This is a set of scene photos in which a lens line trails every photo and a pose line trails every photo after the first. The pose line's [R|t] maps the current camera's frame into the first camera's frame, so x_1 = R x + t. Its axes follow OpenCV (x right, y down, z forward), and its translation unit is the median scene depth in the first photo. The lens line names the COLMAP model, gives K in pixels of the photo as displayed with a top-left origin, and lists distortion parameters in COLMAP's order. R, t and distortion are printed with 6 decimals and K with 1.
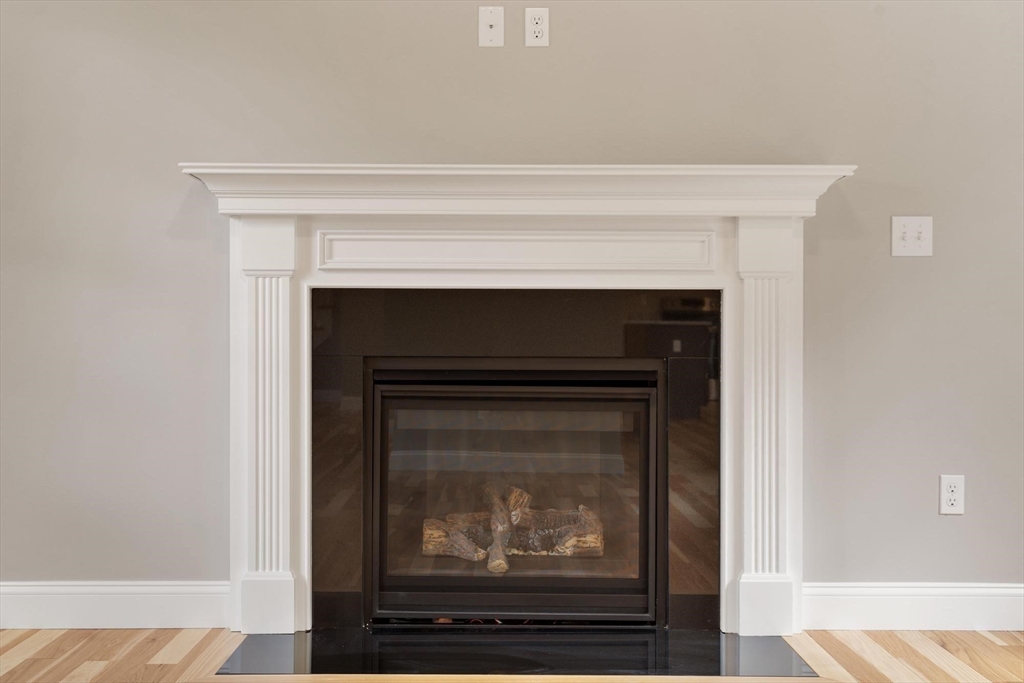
lens RADIAL K [[1222.6, 0, 509.9], [0, 1222.6, 333.1], [0, 0, 1]] dist [0.027902, 0.000000]
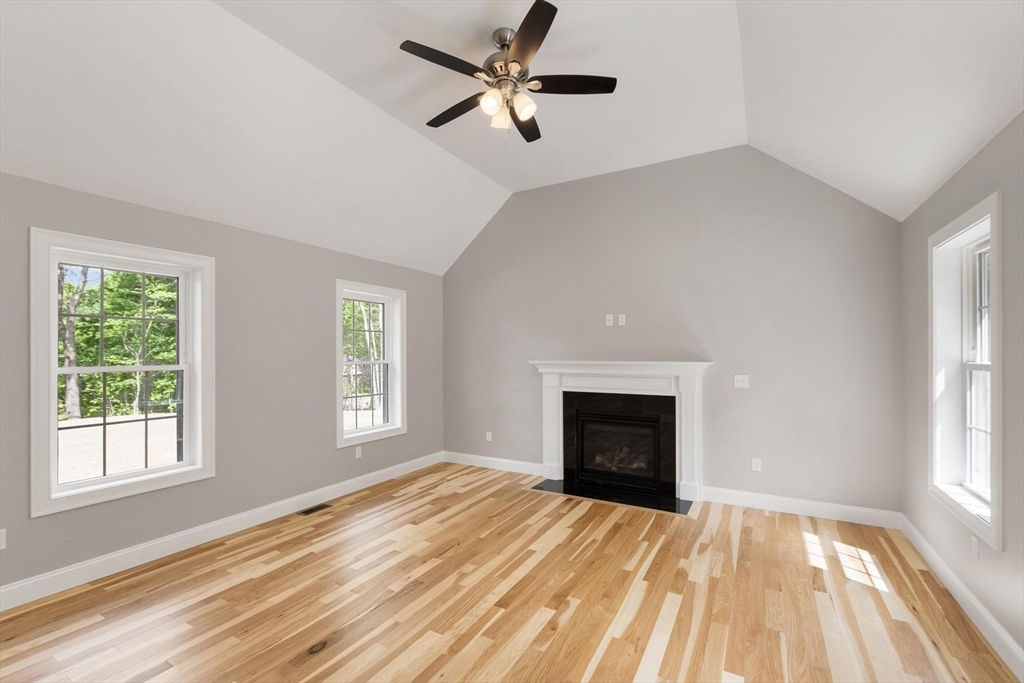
lens RADIAL K [[443.2, 0, 507.2], [0, 443.2, 352.5], [0, 0, 1]] dist [0.002061, -0.001198]
pose [[0.868467, -0.004358, -0.495728, 0.373217], [0.006922, 0.999970, 0.003335, -0.162107], [0.495699, -0.006327, 0.868472, -0.289338]]
